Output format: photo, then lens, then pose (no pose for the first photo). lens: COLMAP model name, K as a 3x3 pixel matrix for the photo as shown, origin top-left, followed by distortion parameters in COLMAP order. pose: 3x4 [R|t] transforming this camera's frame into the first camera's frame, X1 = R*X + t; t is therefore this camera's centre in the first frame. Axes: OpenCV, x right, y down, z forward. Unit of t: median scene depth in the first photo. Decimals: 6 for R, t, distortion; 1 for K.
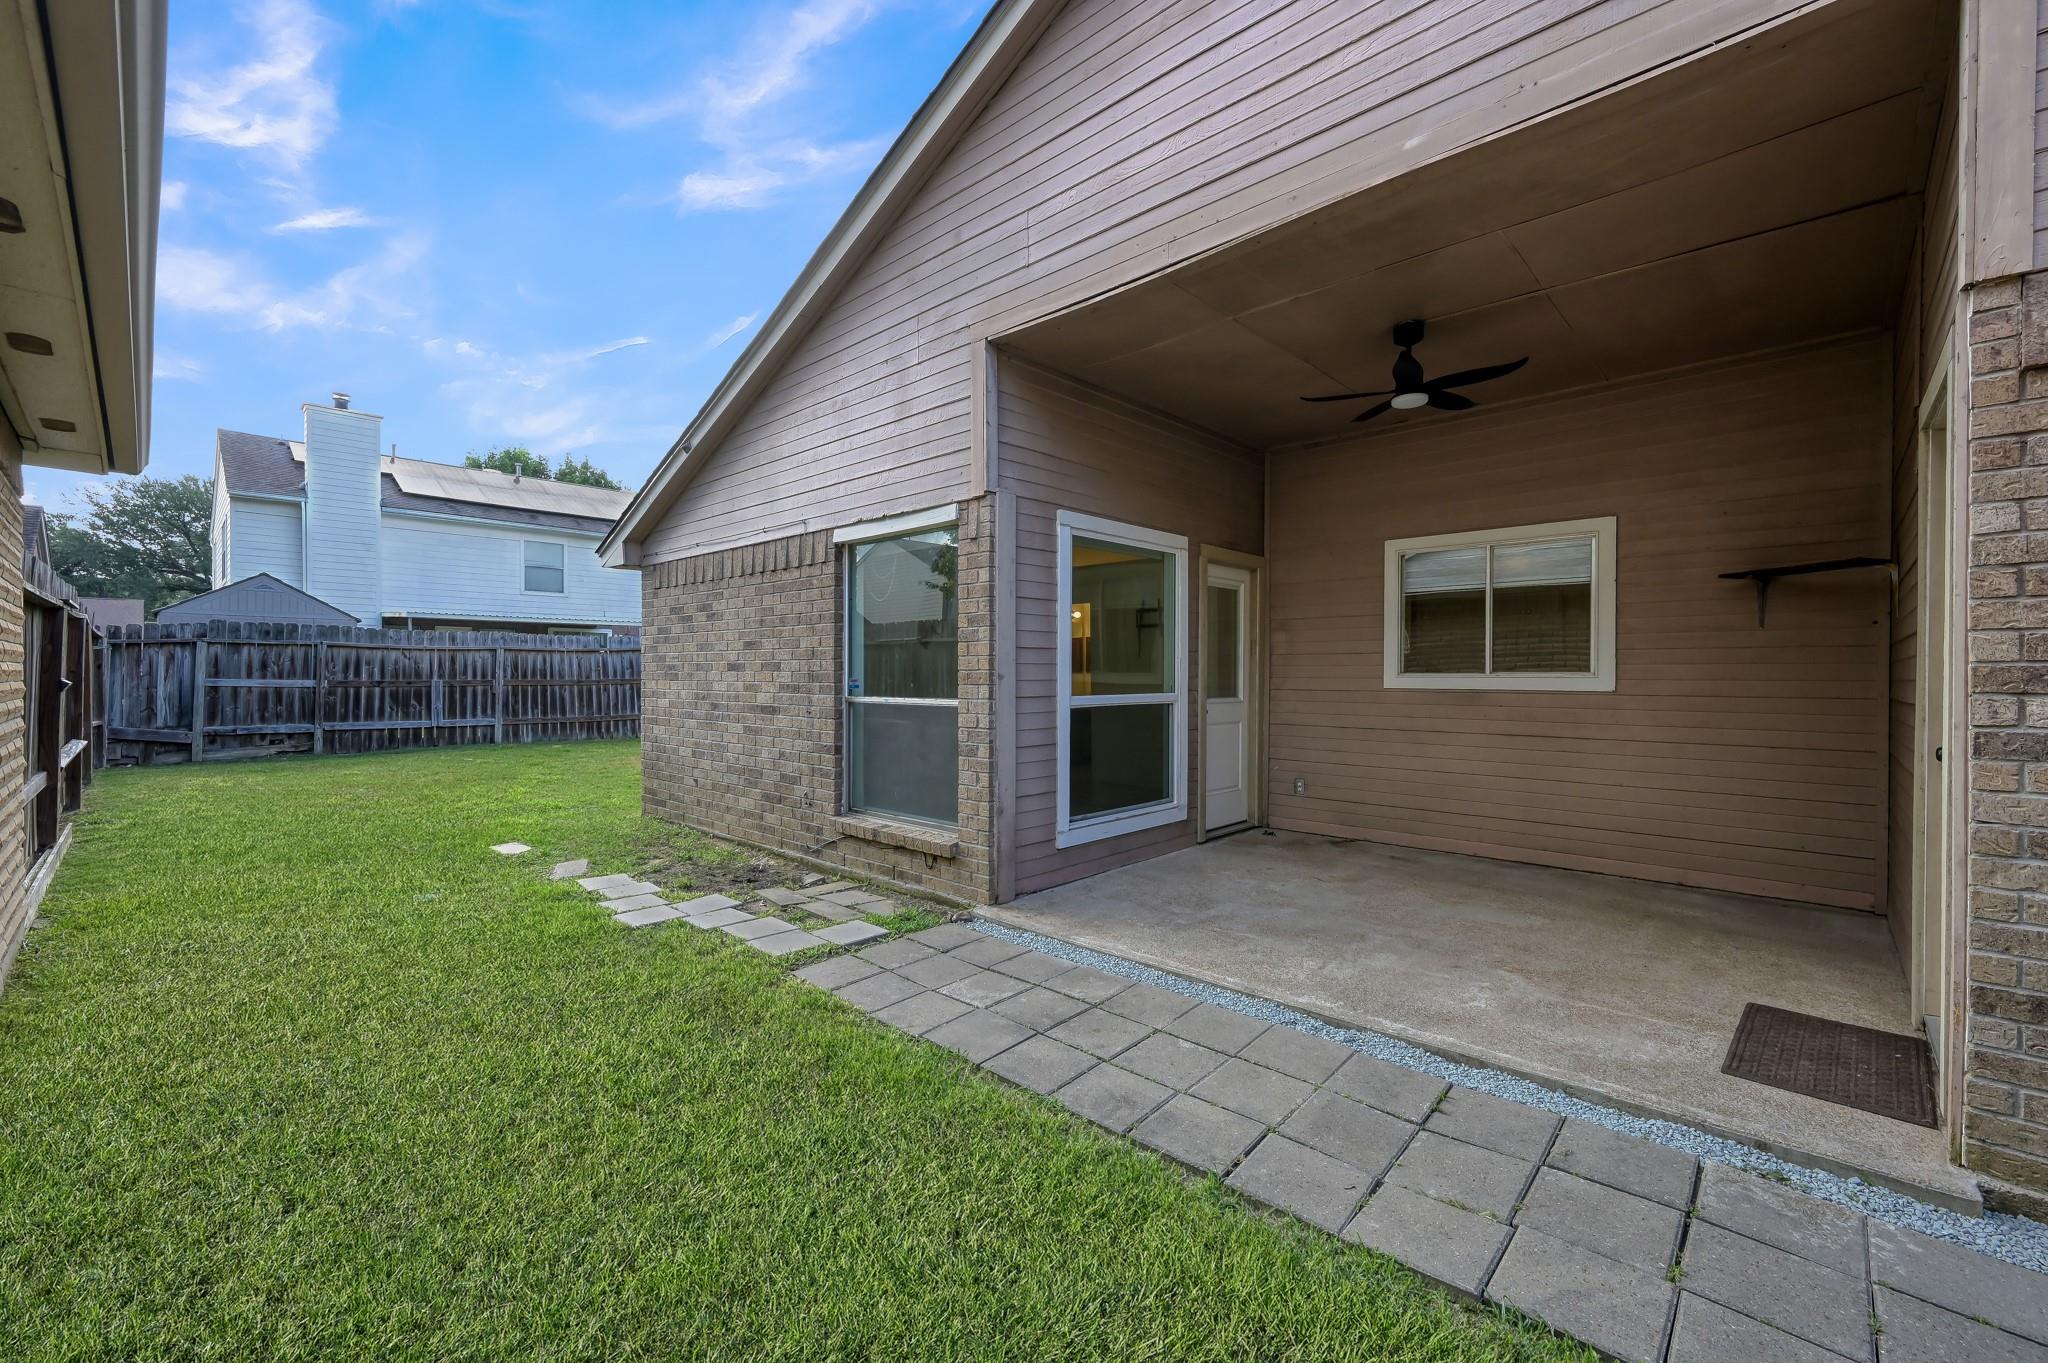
lens RADIAL K [[870.4, 0, 1044.8], [0, 870.4, 669.0], [0, 0, 1]] dist [0.011261, 0.003188]
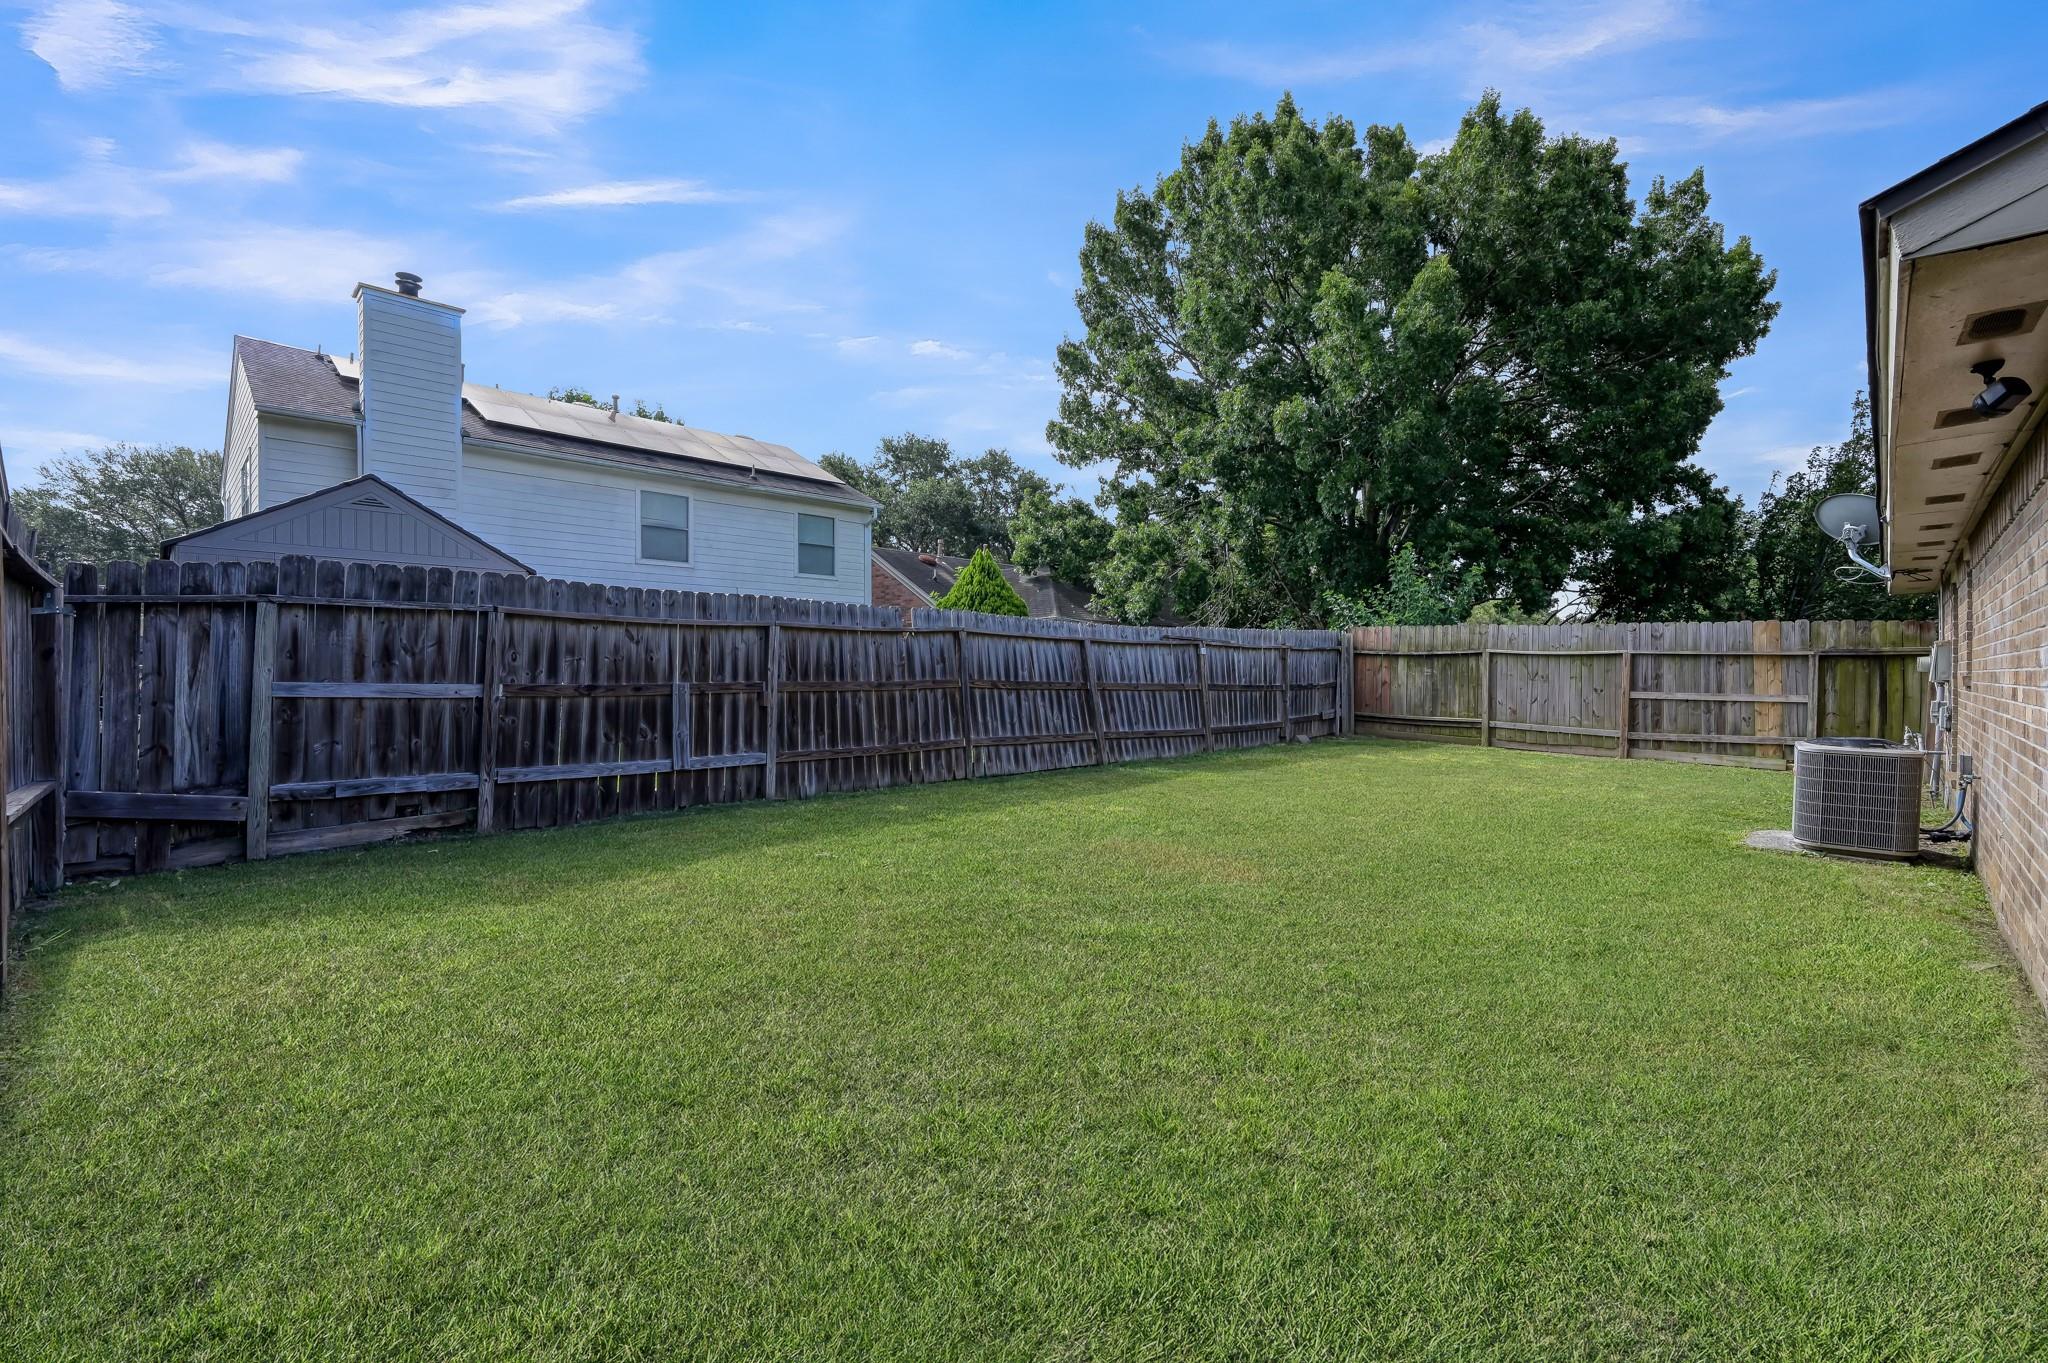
lens RADIAL K [[870.4, 0, 1014.7], [0, 870.4, 676.7], [0, 0, 1]] dist [0.011261, 0.003188]
pose [[0.999929, 0.000660, -0.011927, -0.506080], [-0.000493, 0.999903, 0.013926, 0.001075], [0.011935, -0.013919, 0.999832, 0.492645]]
